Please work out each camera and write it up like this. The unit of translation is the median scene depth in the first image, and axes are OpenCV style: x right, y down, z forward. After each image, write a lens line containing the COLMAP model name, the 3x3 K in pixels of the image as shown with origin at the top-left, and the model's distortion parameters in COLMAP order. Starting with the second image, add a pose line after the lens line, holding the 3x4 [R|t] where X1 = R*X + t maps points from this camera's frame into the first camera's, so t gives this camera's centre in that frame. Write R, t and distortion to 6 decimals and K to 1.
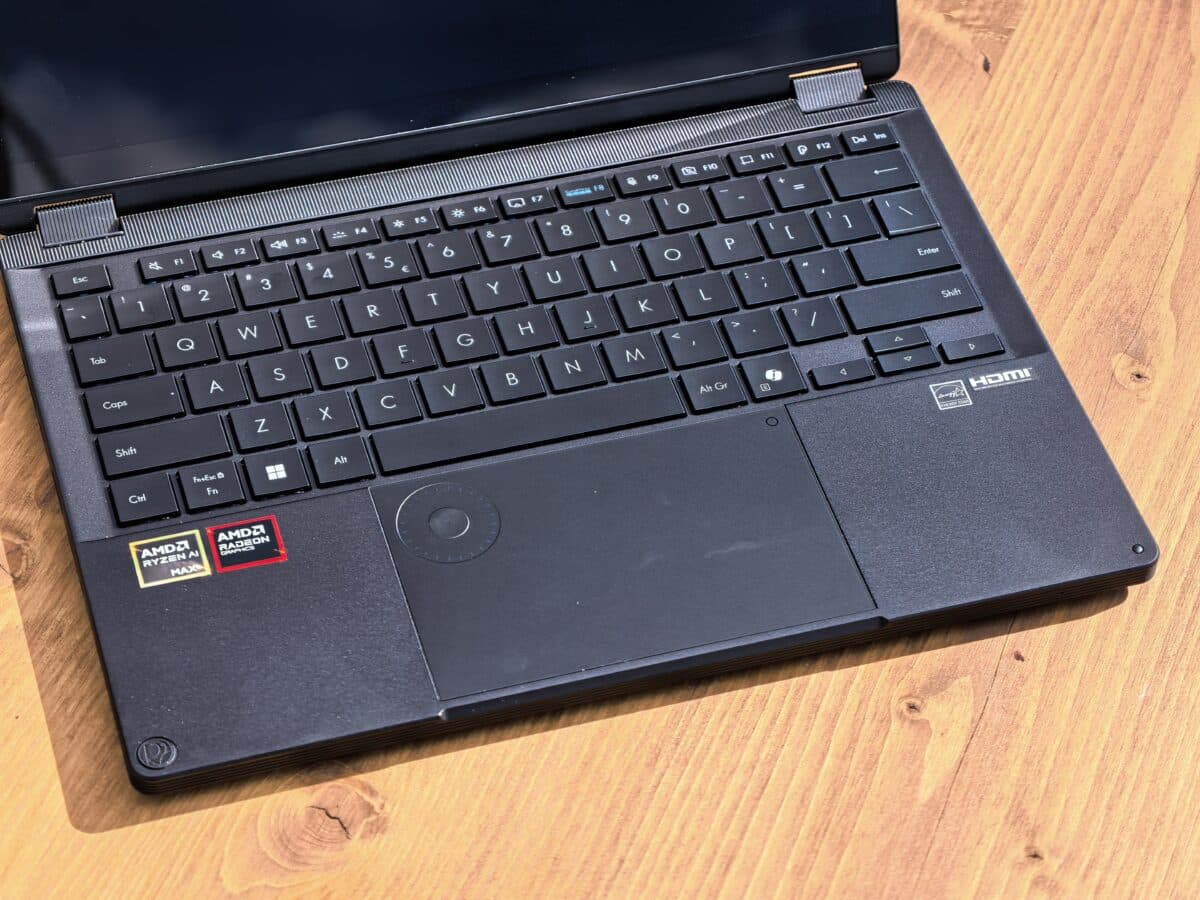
lens RADIAL K [[3155.5, 0, 600.0], [0, 3155.5, 449.6], [0, 0, 1]] dist [0.308011, 0.000000]
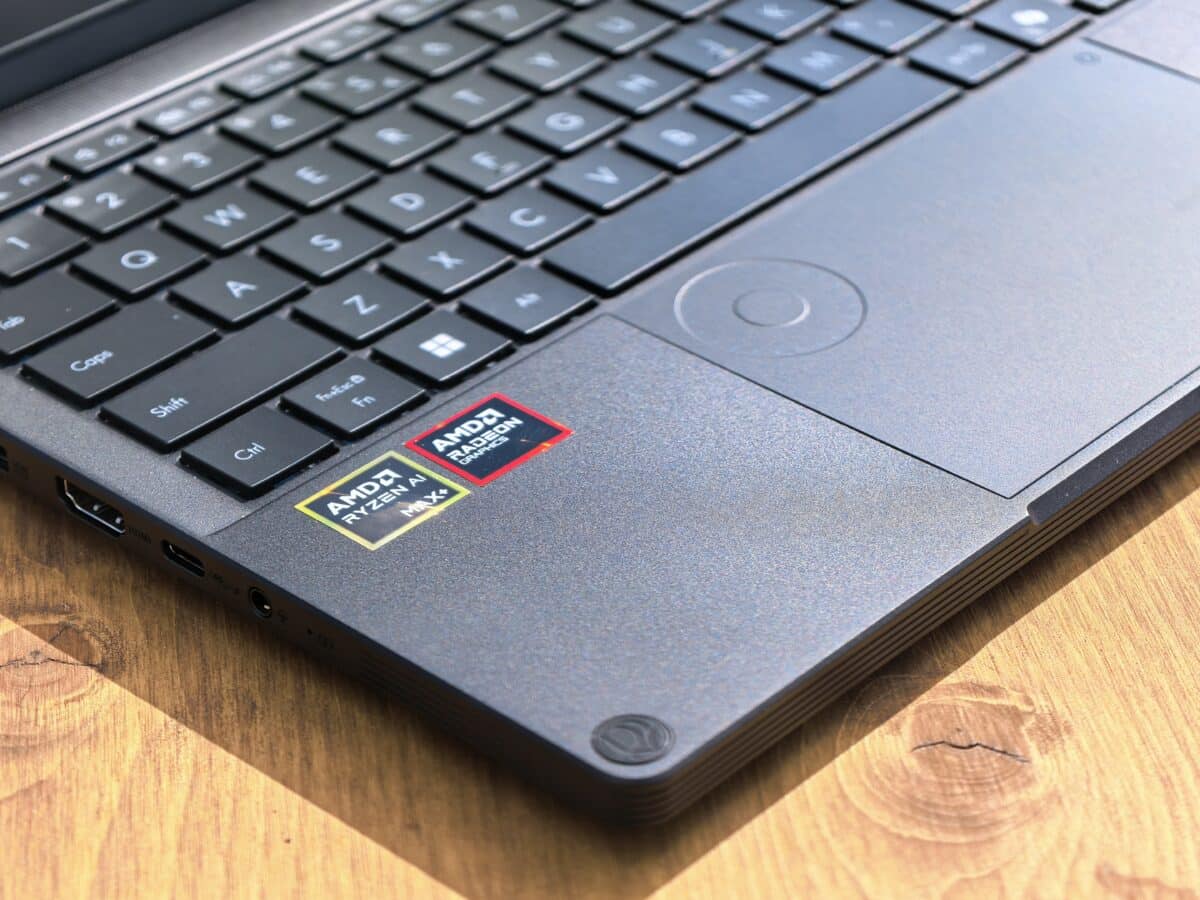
lens RADIAL K [[3155.5, 0, 602.5], [0, 3155.5, 450.1], [0, 0, 1]] dist [0.308011, 0.000000]
pose [[0.857715, -0.322640, 0.400286, -0.307466], [0.416892, 0.892098, -0.174247, 0.131490], [-0.300875, 0.316331, 0.899672, 0.521170]]
